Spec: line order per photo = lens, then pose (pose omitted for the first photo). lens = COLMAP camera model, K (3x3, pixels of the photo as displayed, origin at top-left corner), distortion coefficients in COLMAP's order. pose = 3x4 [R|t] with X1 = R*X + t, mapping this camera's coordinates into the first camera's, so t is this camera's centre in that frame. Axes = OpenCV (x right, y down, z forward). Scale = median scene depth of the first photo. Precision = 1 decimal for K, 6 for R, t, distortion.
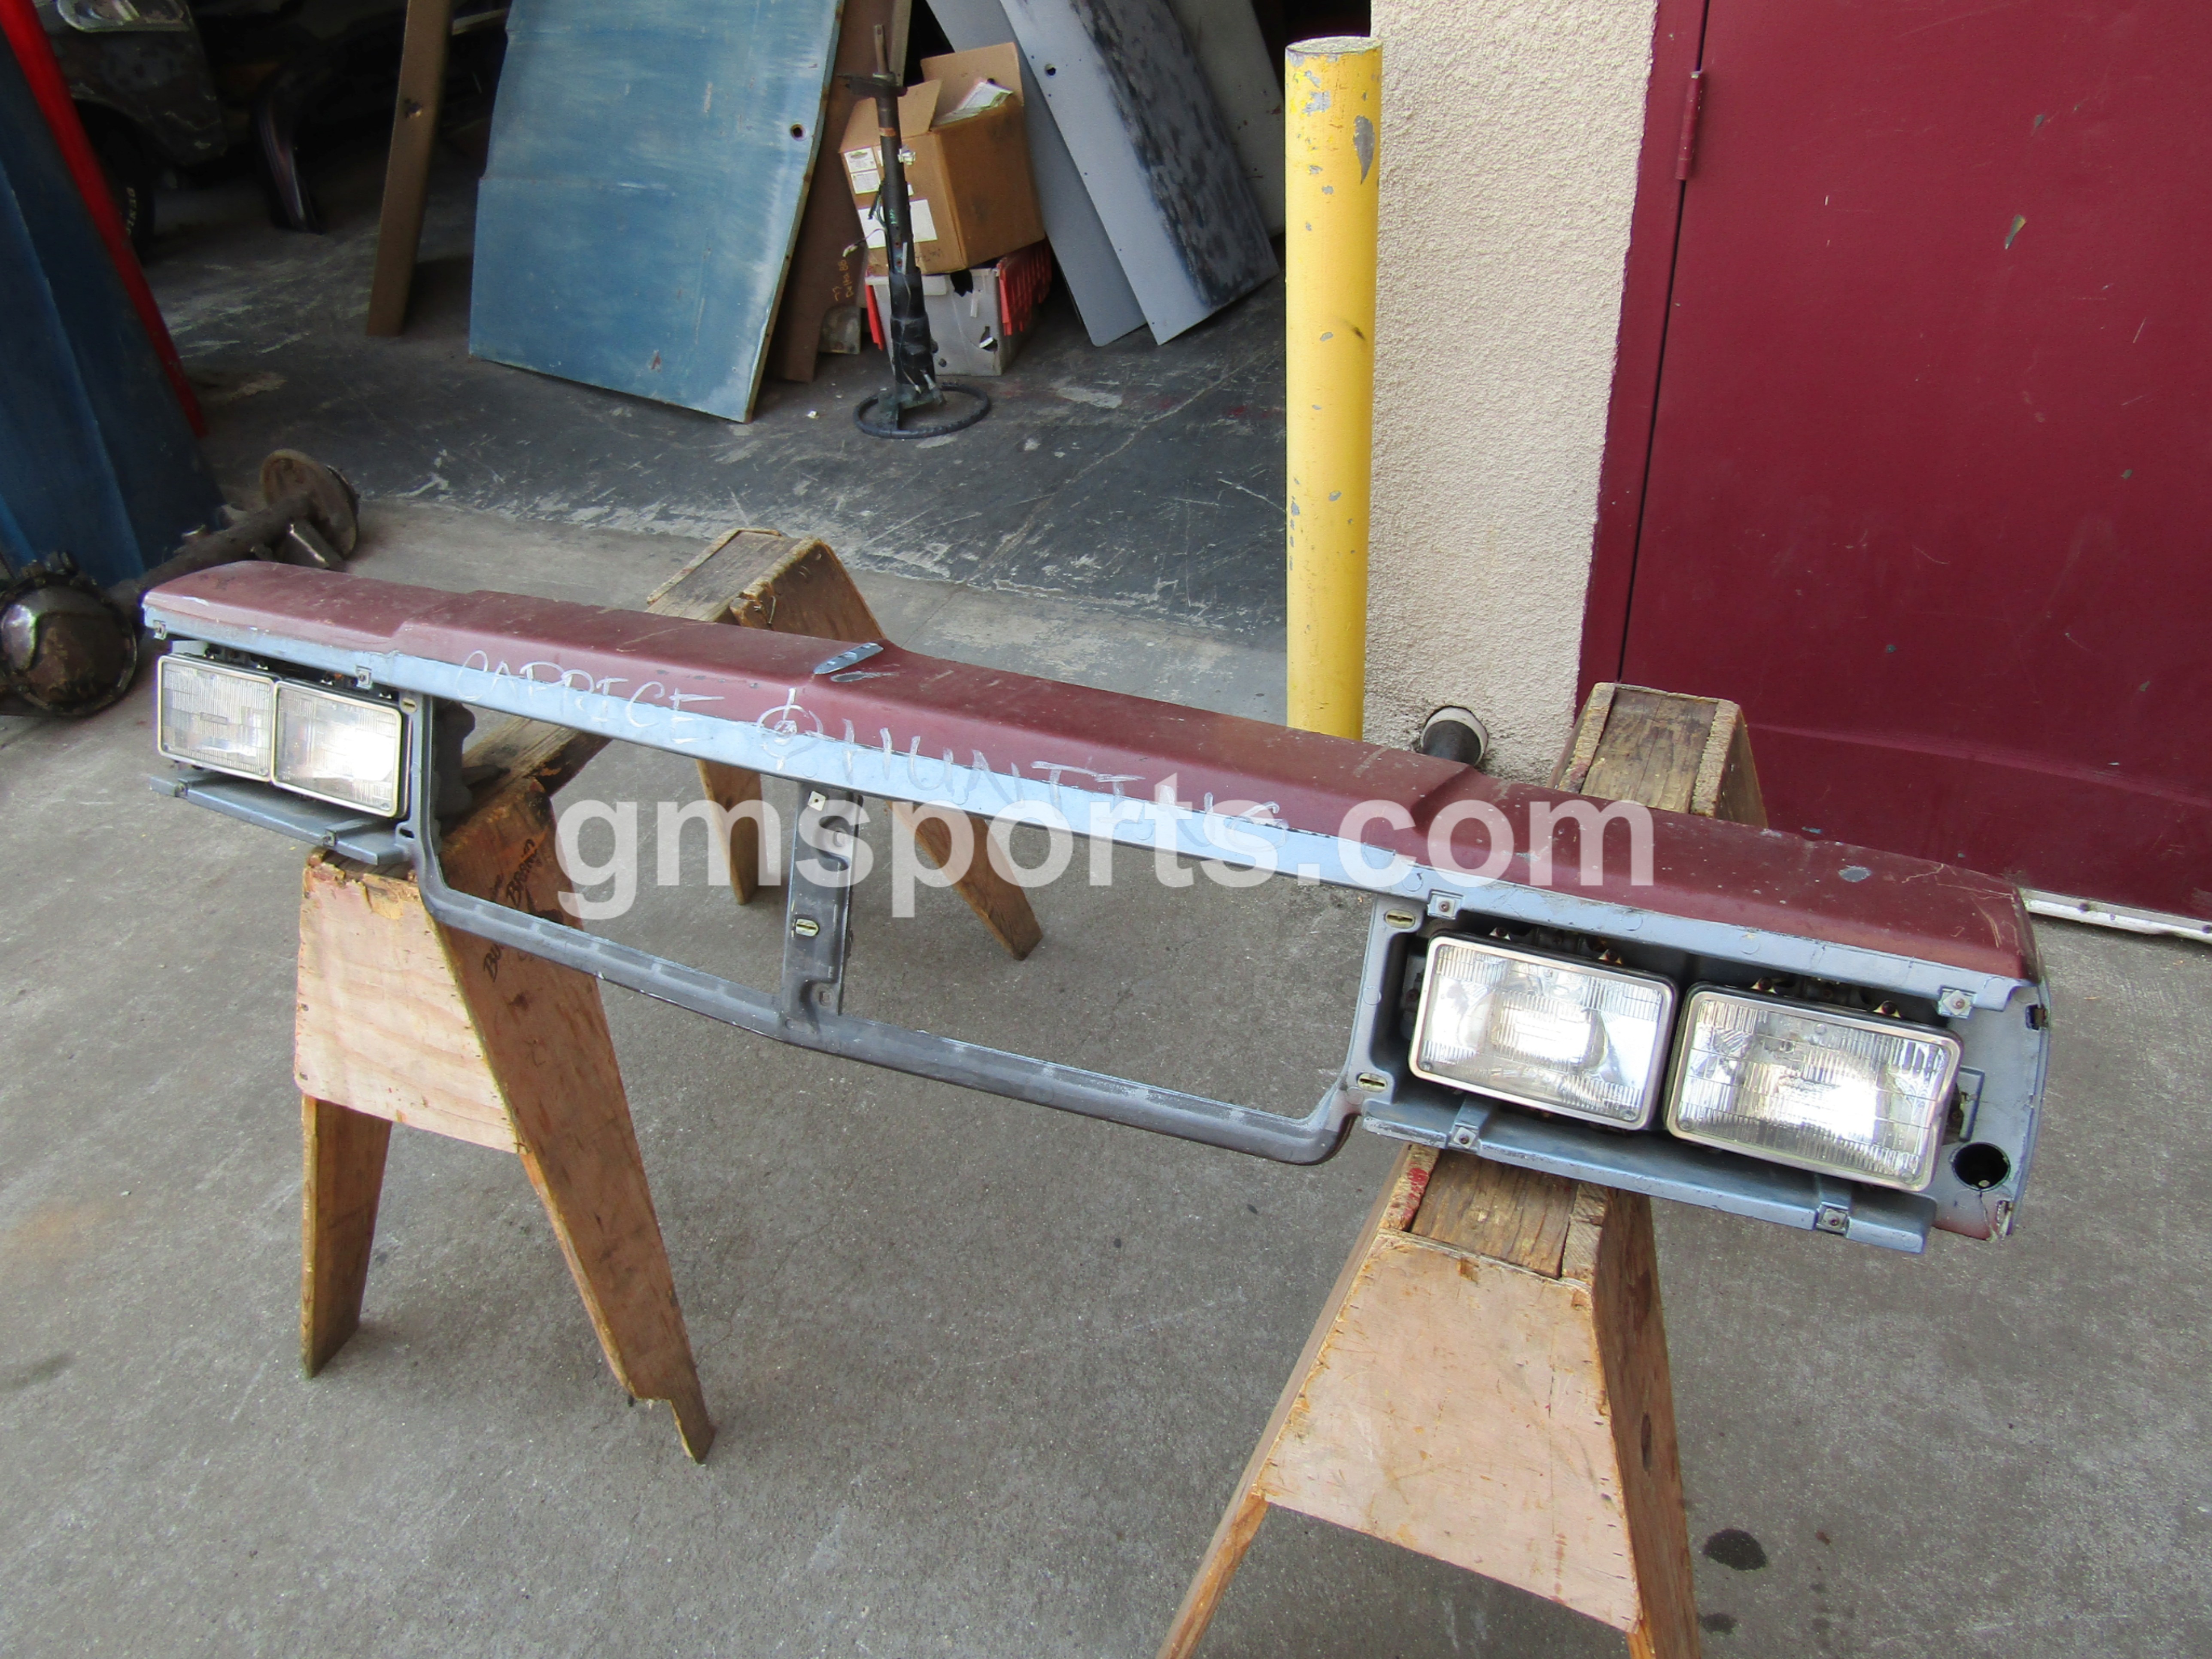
lens RADIAL K [[1574.5, 0, 1108.5], [0, 1574.5, 838.5], [0, 0, 1]] dist [-0.008514, -0.000341]
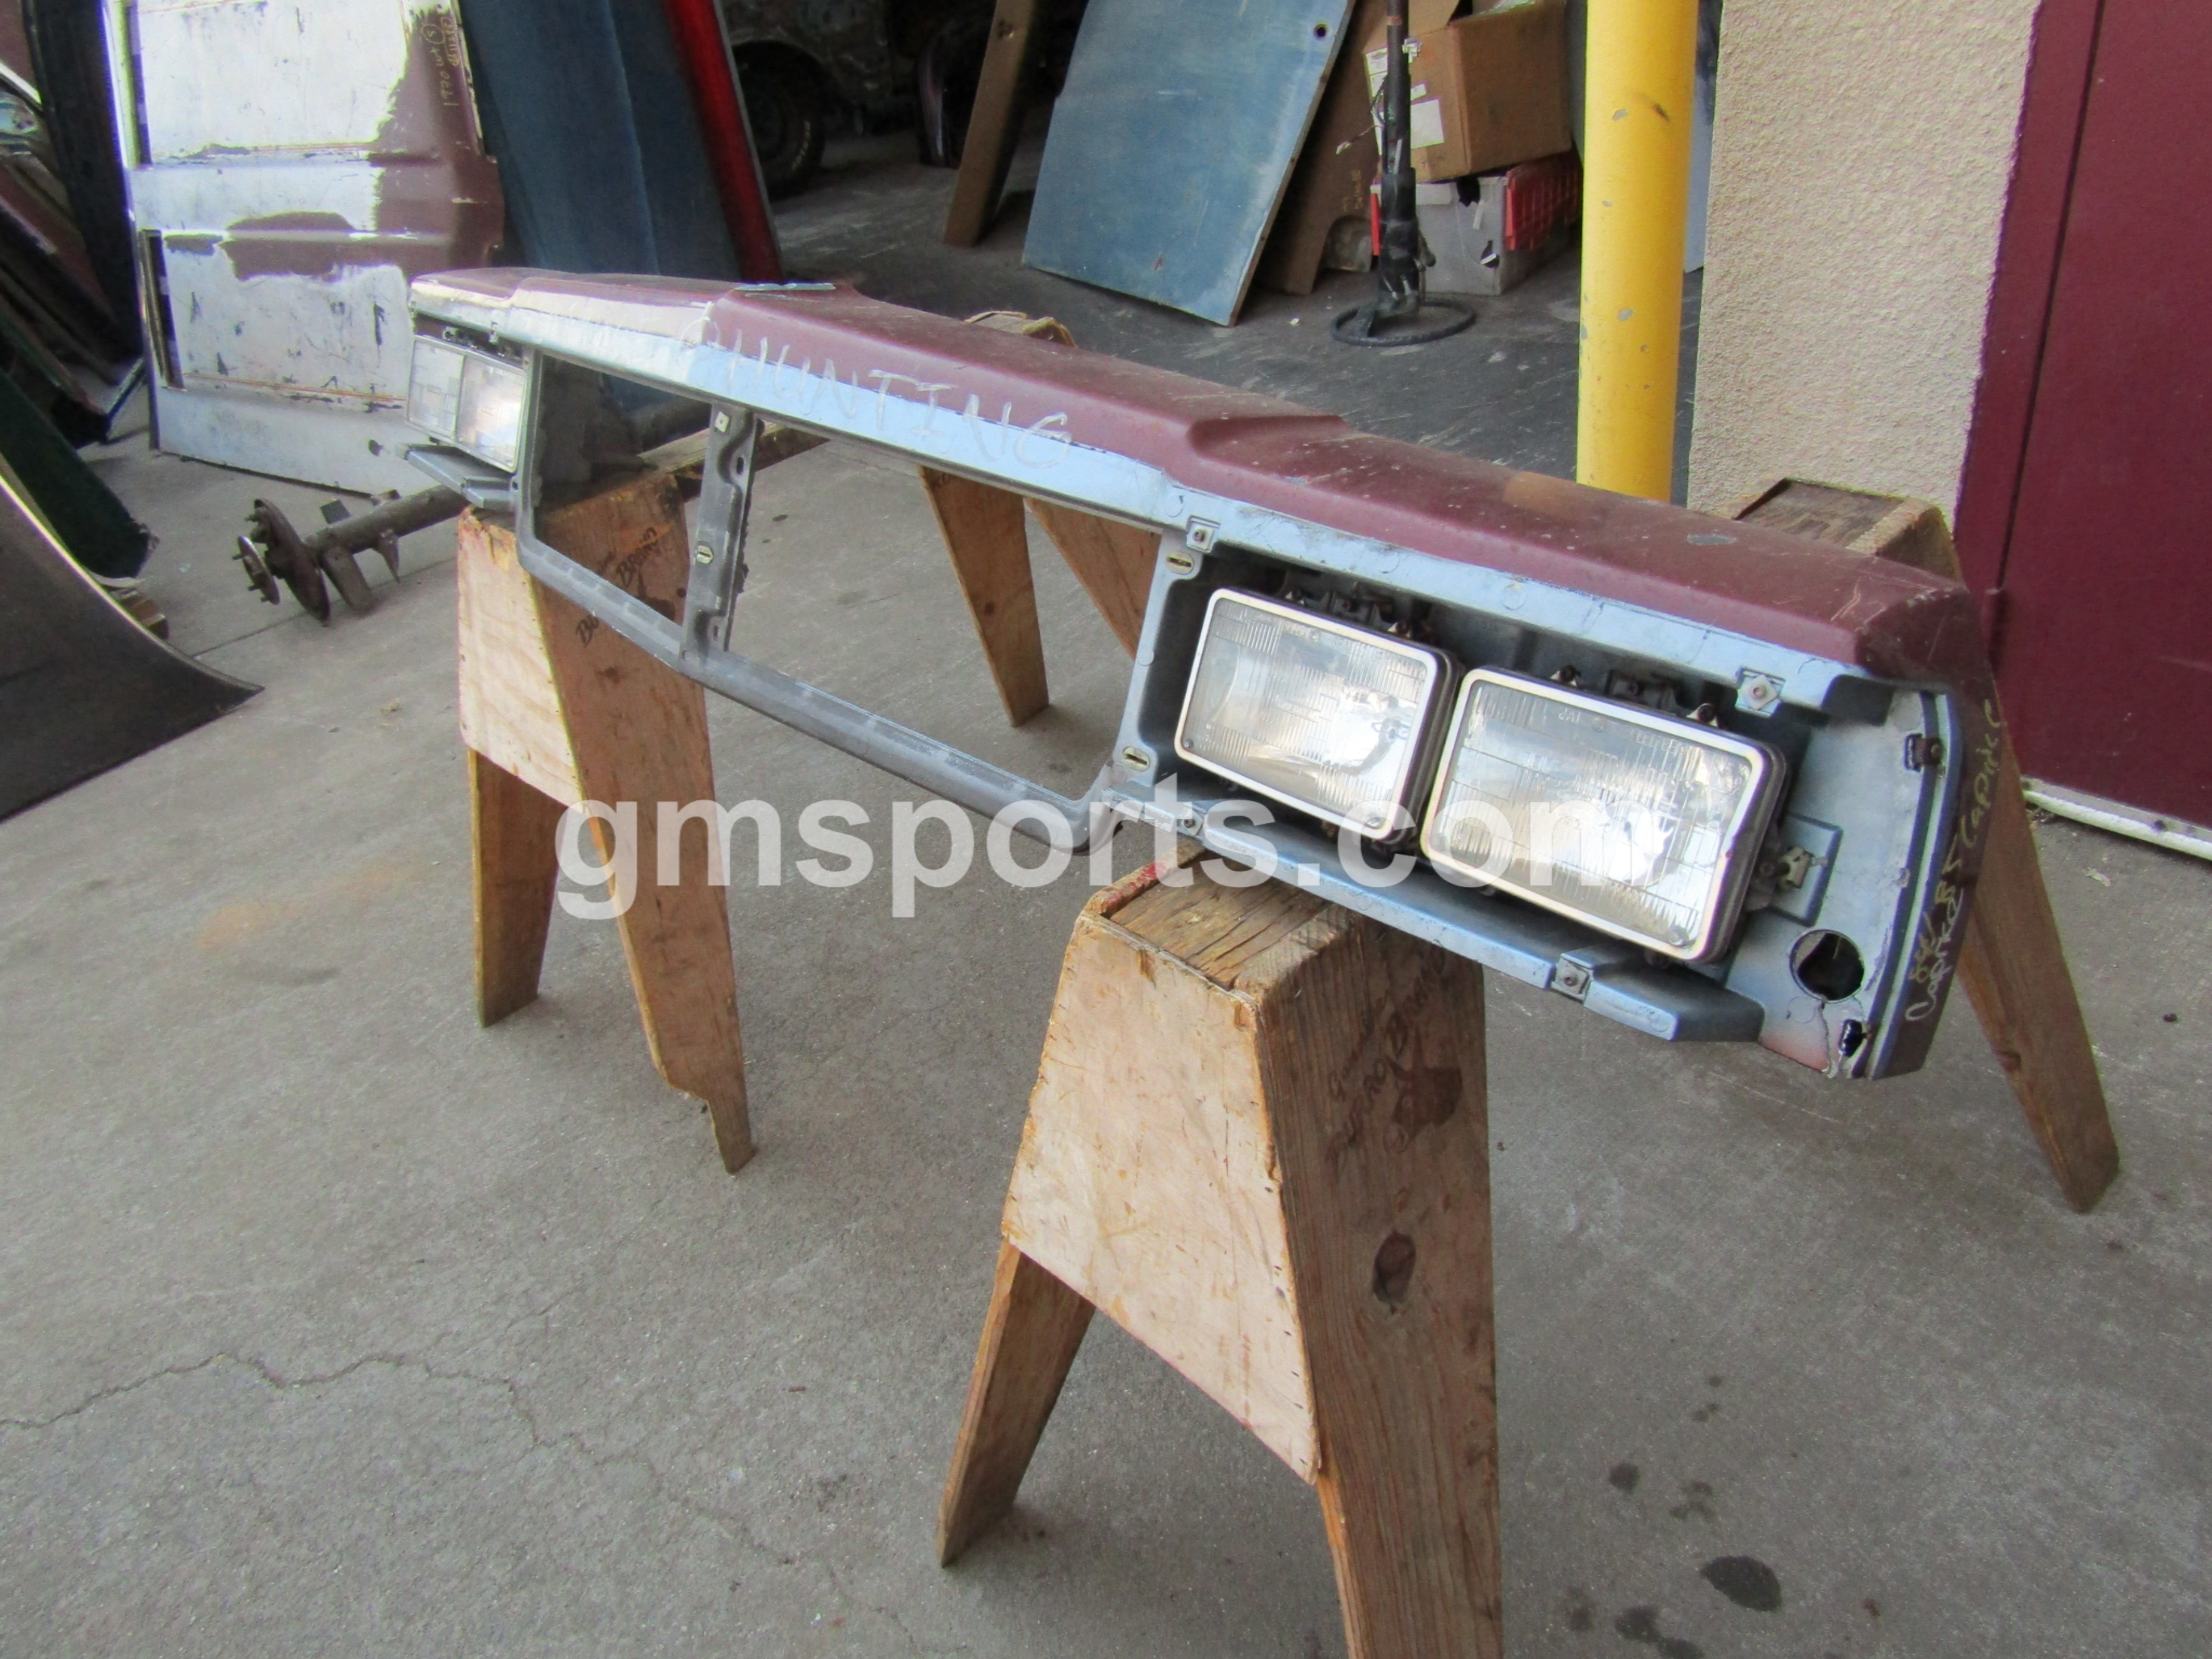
lens RADIAL K [[1574.5, 0, 1107.9], [0, 1574.5, 836.7], [0, 0, 1]] dist [-0.008514, -0.000341]
pose [[0.913095, 0.170955, -0.370179, 0.268318], [-0.175136, 0.984286, 0.022566, 0.100919], [0.368220, 0.044226, 0.928686, 0.112769]]
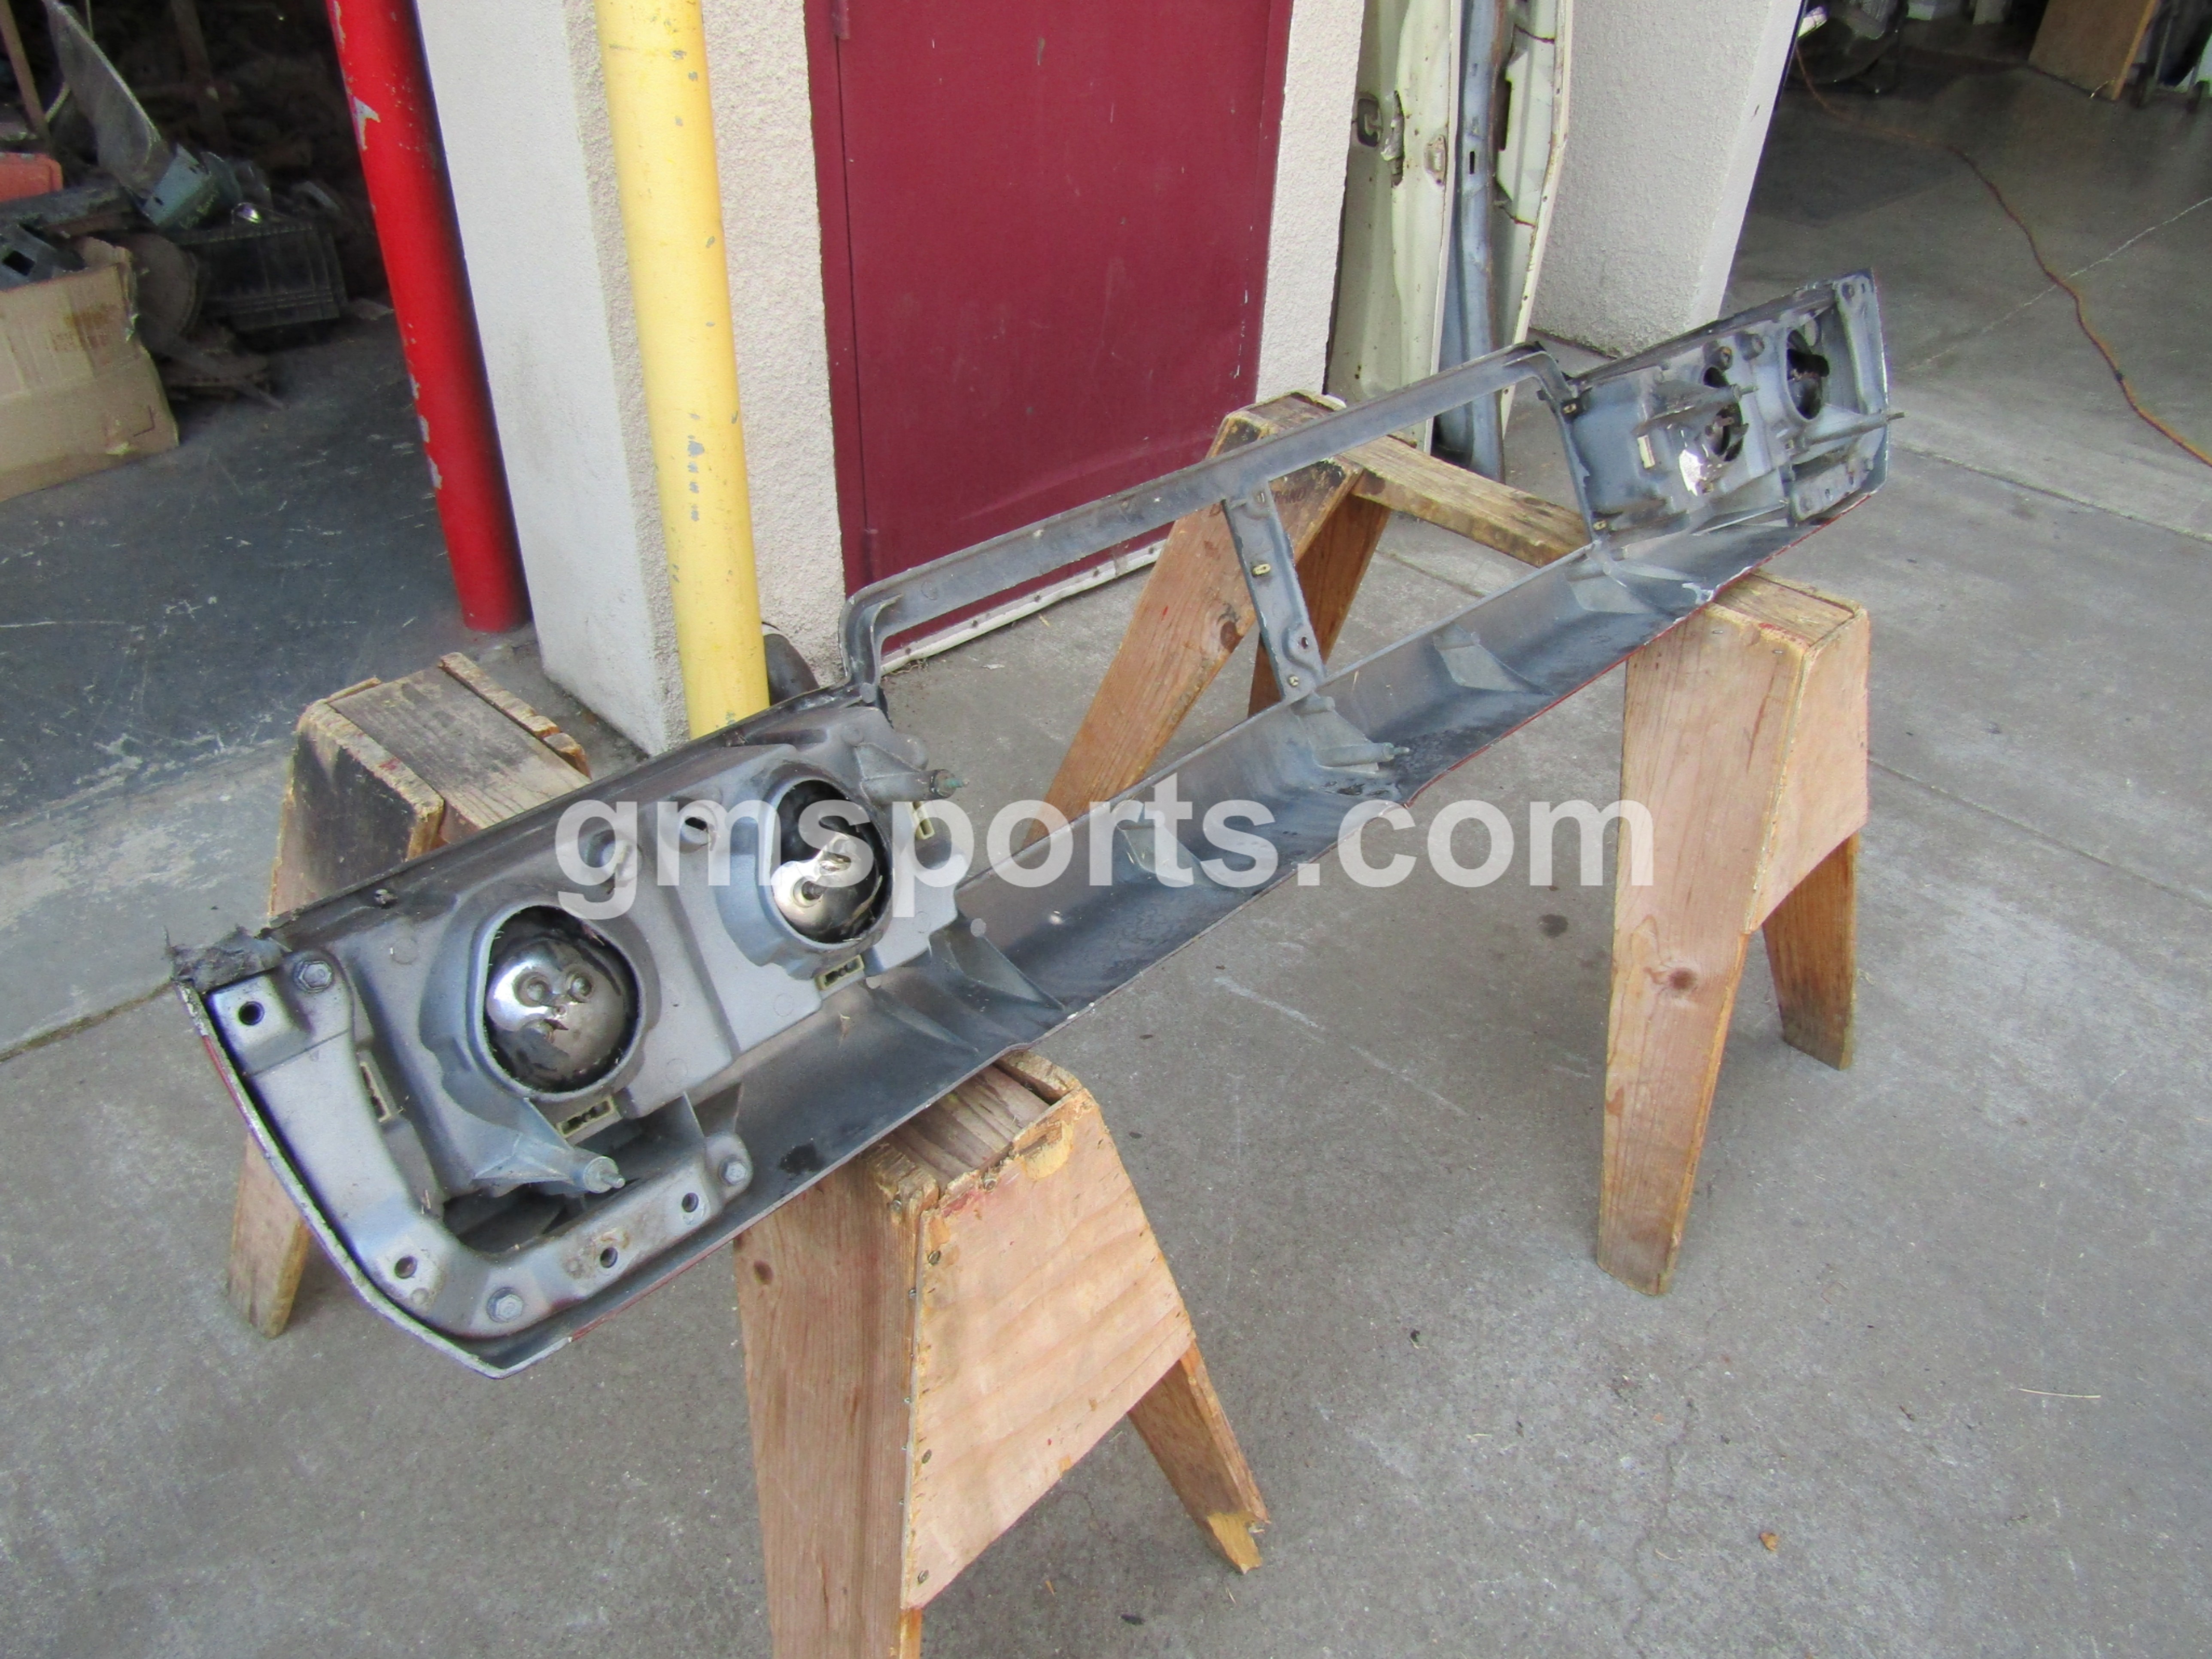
lens RADIAL K [[1574.5, 0, 1115.4], [0, 1574.5, 828.3], [0, 0, 1]] dist [-0.008514, -0.000341]
pose [[0.339281, -0.481337, 0.808209, -0.687202], [0.489889, 0.823878, 0.285016, -0.182935], [-0.803055, 0.299233, 0.515328, 0.439212]]
